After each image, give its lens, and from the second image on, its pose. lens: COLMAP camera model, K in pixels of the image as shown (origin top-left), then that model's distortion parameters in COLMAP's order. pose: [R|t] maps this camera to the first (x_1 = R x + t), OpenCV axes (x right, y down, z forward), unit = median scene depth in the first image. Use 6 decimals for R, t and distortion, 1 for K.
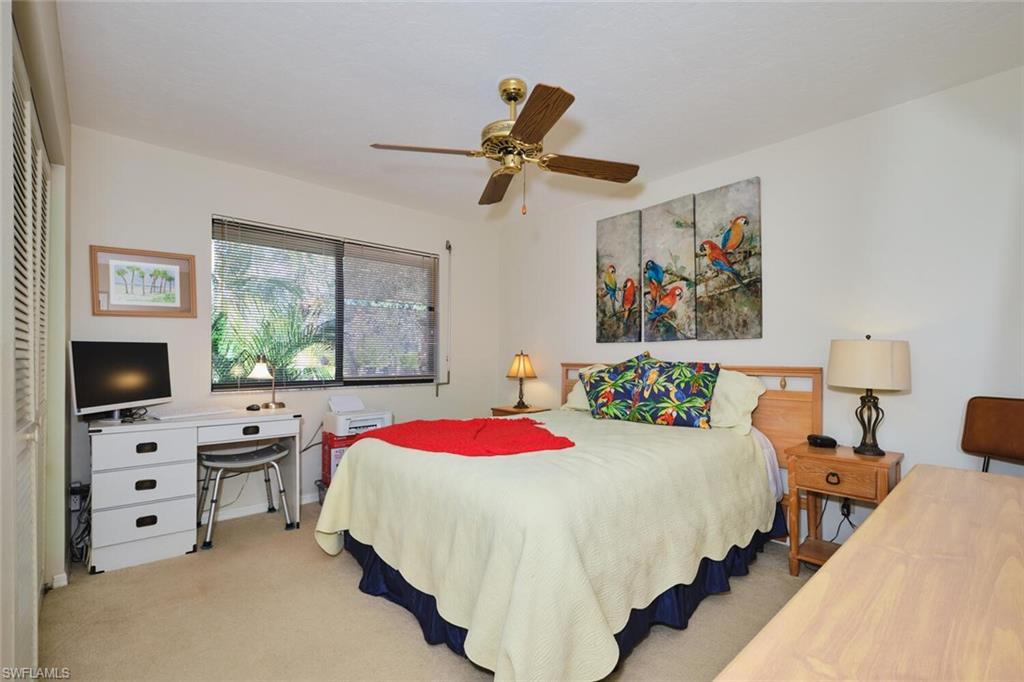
lens RADIAL K [[454.2, 0, 512.3], [0, 454.2, 350.1], [0, 0, 1]] dist [-0.000312, -0.003075]
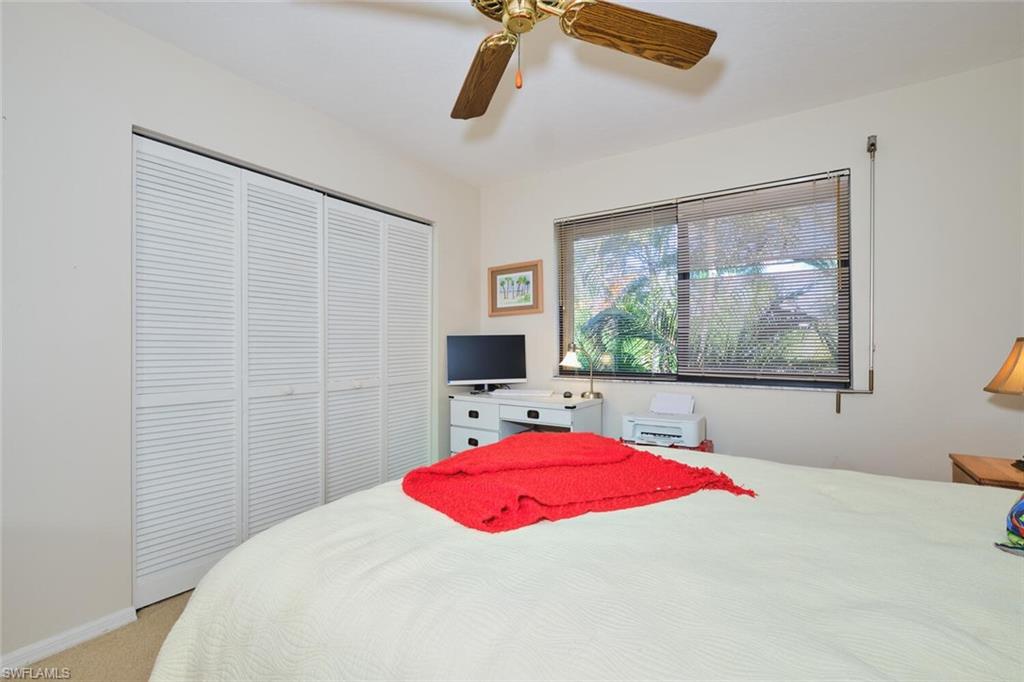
lens RADIAL K [[454.2, 0, 513.0], [0, 454.2, 343.6], [0, 0, 1]] dist [-0.000312, -0.003075]
pose [[0.243522, -0.007560, -0.969866, 0.424048], [0.016101, 0.999863, -0.003751, 0.012106], [0.969762, -0.014702, 0.243610, 0.648604]]
